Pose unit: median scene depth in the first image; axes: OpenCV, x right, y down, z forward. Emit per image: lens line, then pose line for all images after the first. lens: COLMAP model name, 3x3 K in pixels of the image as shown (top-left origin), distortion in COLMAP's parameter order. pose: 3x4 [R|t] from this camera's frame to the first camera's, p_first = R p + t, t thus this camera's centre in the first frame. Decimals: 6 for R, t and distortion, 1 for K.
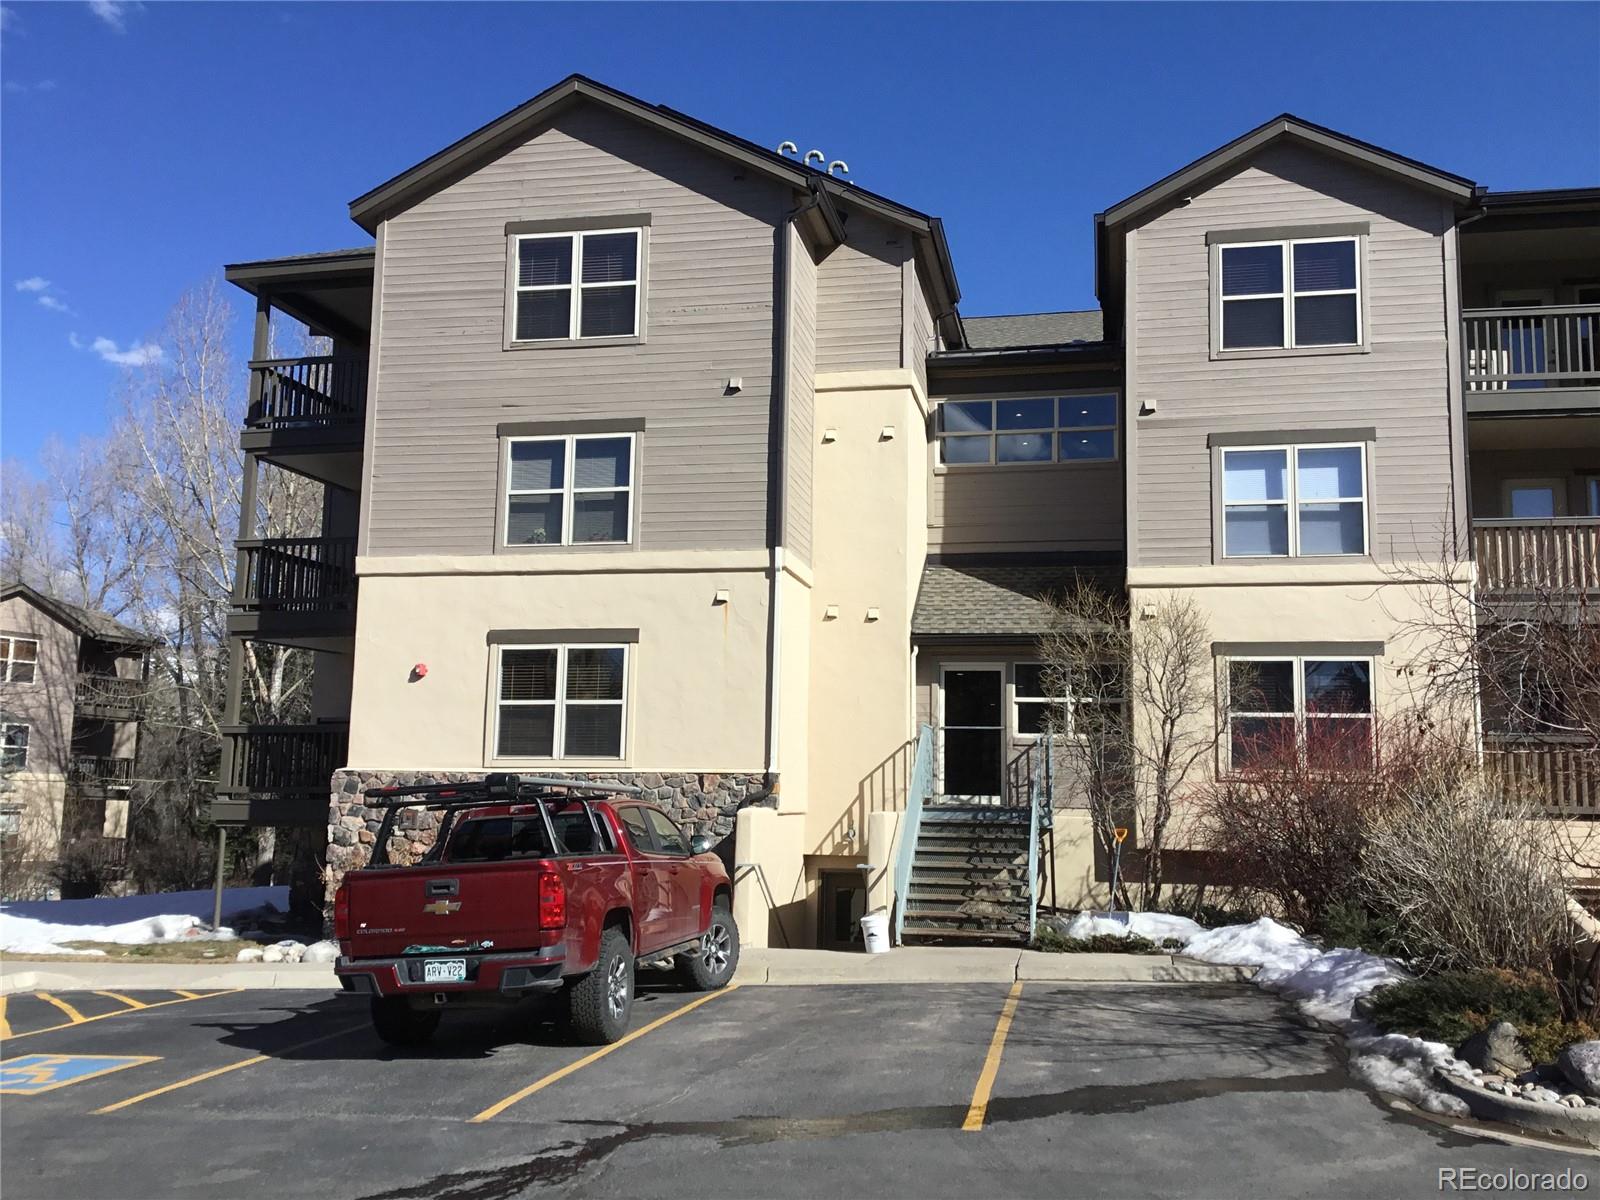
lens RADIAL K [[1454.1, 0, 801.3], [0, 1454.1, 599.5], [0, 0, 1]] dist [0.077676, 0.000000]
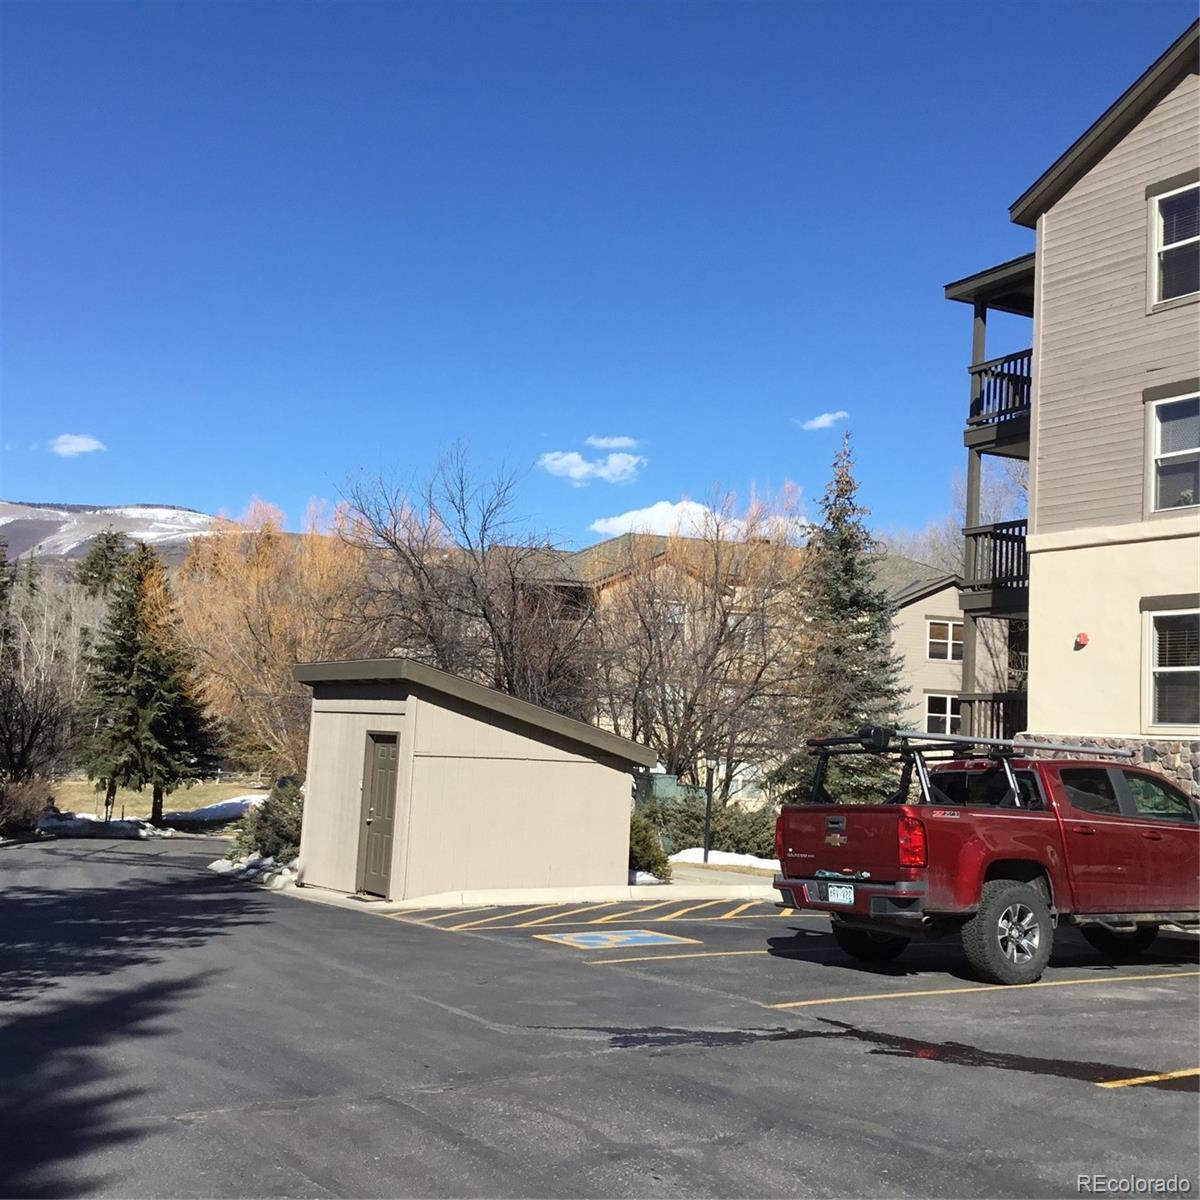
lens RADIAL K [[1456.8, 0, 597.9], [0, 1456.8, 590.0], [0, 0, 1]] dist [0.082376, 0.000000]
pose [[0.687362, -0.058582, -0.723949, 0.261493], [0.065236, 0.997693, -0.018794, 0.010678], [0.723380, -0.034309, 0.689597, 0.032867]]
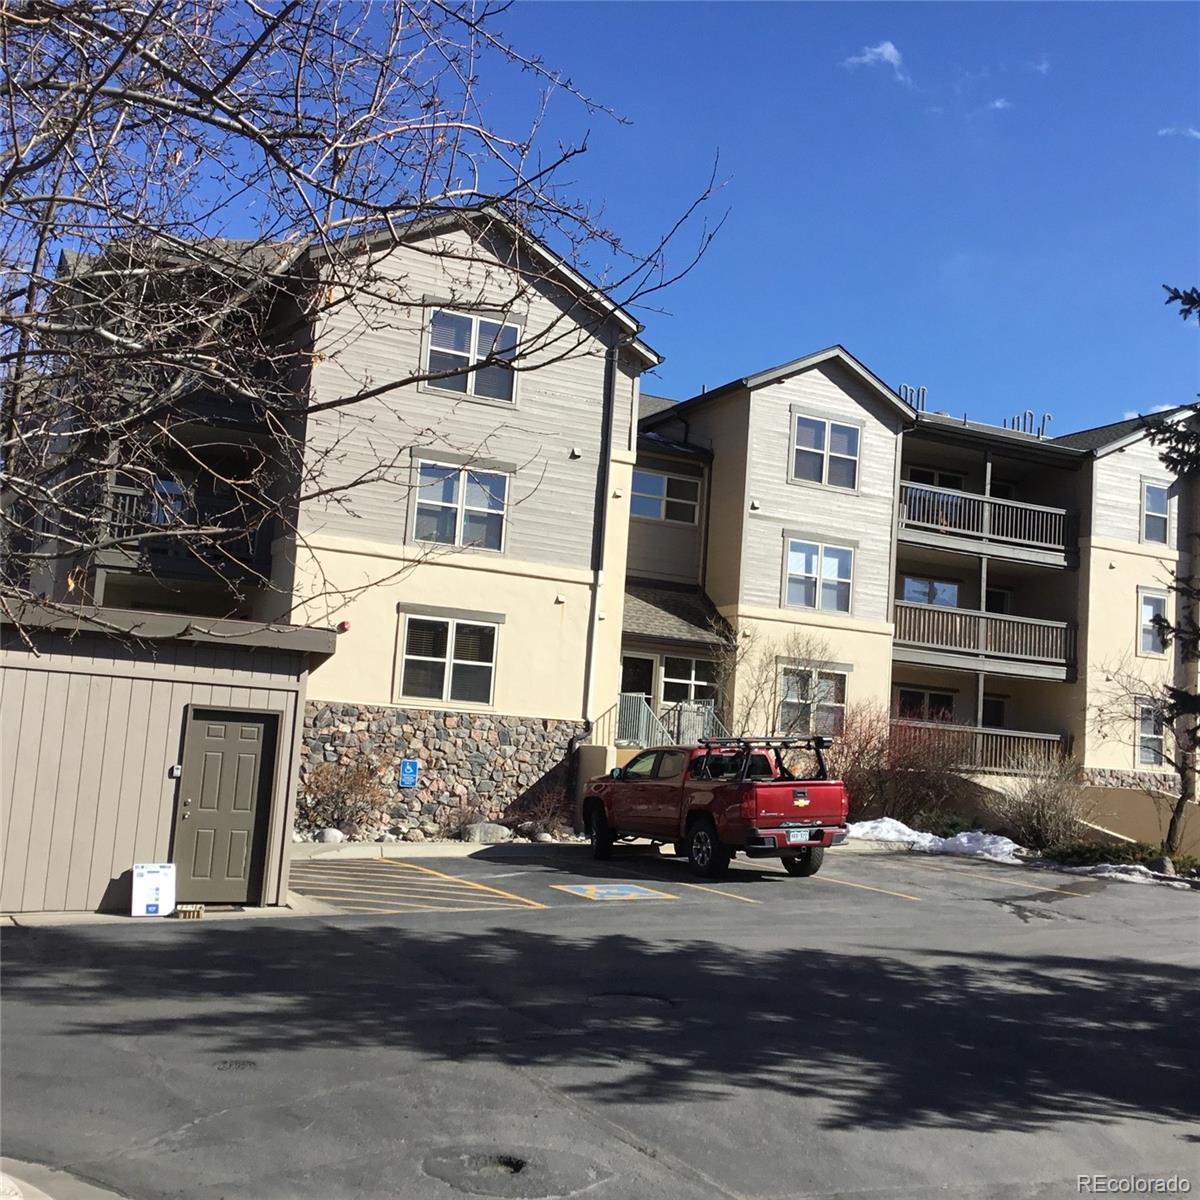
lens RADIAL K [[1456.8, 0, 597.4], [0, 1456.8, 608.3], [0, 0, 1]] dist [0.082376, 0.000000]
pose [[0.776093, 0.102847, 0.622176, -0.902008], [-0.139114, 0.990228, 0.009841, -0.011578], [-0.615083, -0.094191, 0.782816, -0.158666]]
